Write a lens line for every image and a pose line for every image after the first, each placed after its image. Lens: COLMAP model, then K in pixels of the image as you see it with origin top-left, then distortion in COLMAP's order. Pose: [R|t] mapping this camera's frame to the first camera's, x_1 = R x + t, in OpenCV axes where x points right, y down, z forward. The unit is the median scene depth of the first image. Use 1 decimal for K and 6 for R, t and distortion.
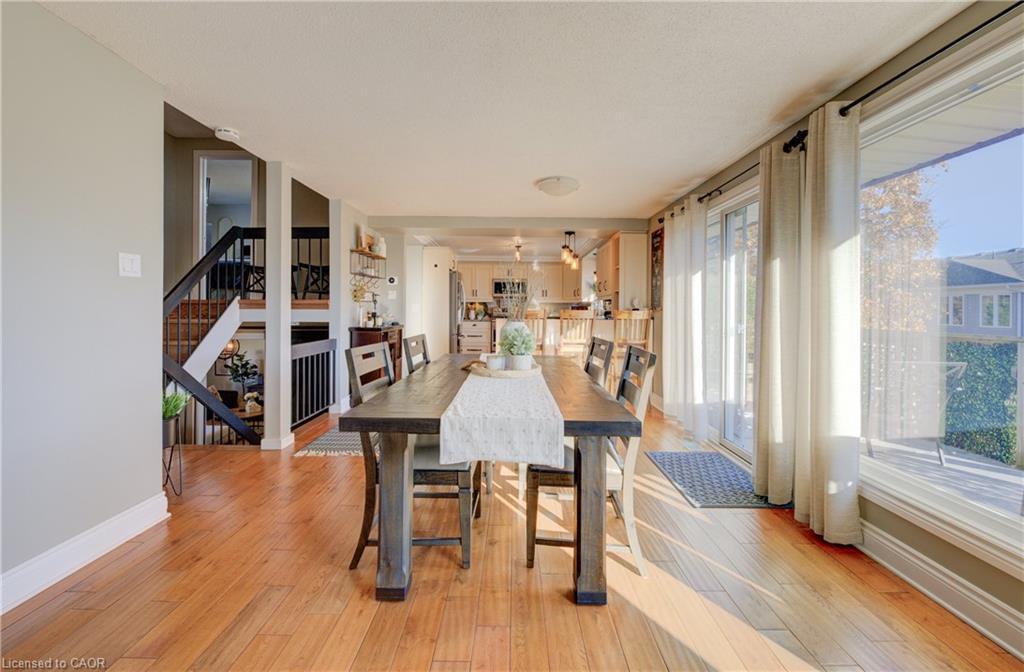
lens RADIAL K [[417.1, 0, 508.9], [0, 417.1, 290.1], [0, 0, 1]] dist [-0.009978, 0.000146]
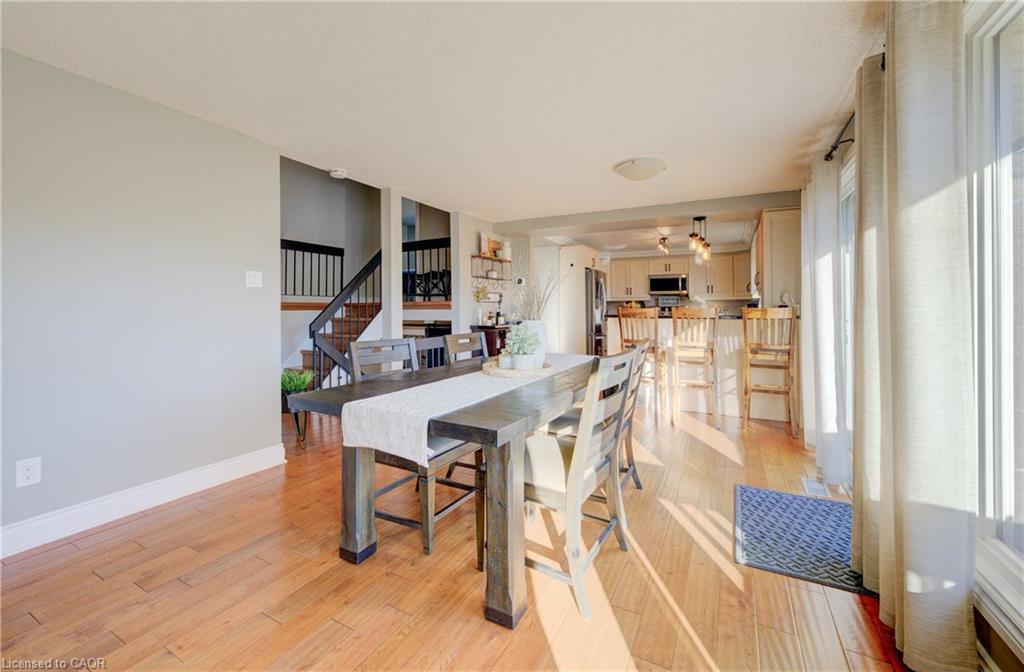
lens RADIAL K [[417.1, 0, 508.9], [0, 417.1, 290.1], [0, 0, 1]] dist [-0.009978, 0.000146]
pose [[0.883646, -0.030135, -0.467184, 0.231745], [0.030060, 0.999519, -0.007617, 0.006687], [0.467189, -0.007312, 0.884127, 0.067244]]
